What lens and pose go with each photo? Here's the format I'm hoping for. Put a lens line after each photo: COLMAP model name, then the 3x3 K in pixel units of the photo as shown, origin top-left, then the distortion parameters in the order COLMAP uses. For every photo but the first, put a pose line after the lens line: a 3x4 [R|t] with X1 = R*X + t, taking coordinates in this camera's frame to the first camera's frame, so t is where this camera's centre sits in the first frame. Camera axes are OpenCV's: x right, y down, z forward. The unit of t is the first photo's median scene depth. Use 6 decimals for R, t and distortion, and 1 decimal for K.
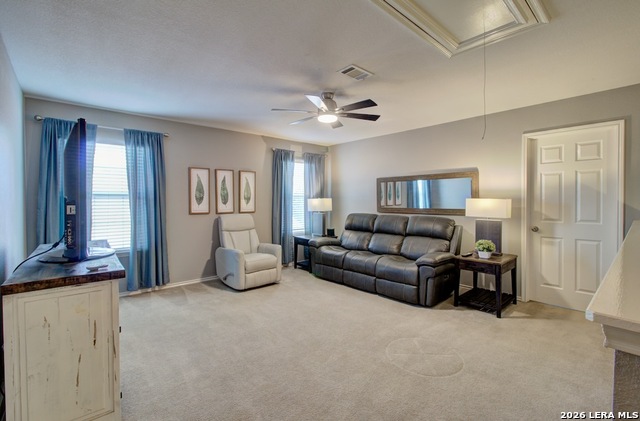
lens RADIAL K [[292.0, 0, 317.5], [0, 292.0, 203.9], [0, 0, 1]] dist [0.003492, 0.001629]
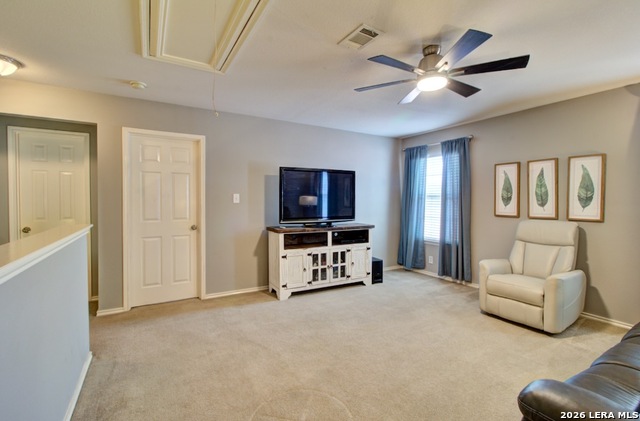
lens RADIAL K [[292.0, 0, 317.5], [0, 292.0, 203.9], [0, 0, 1]] dist [0.003492, 0.001629]
pose [[-0.196385, 0.015183, -0.980409, 0.560993], [-0.019366, 0.999625, 0.019360, -0.009484], [0.980336, 0.022789, -0.196017, 0.634315]]
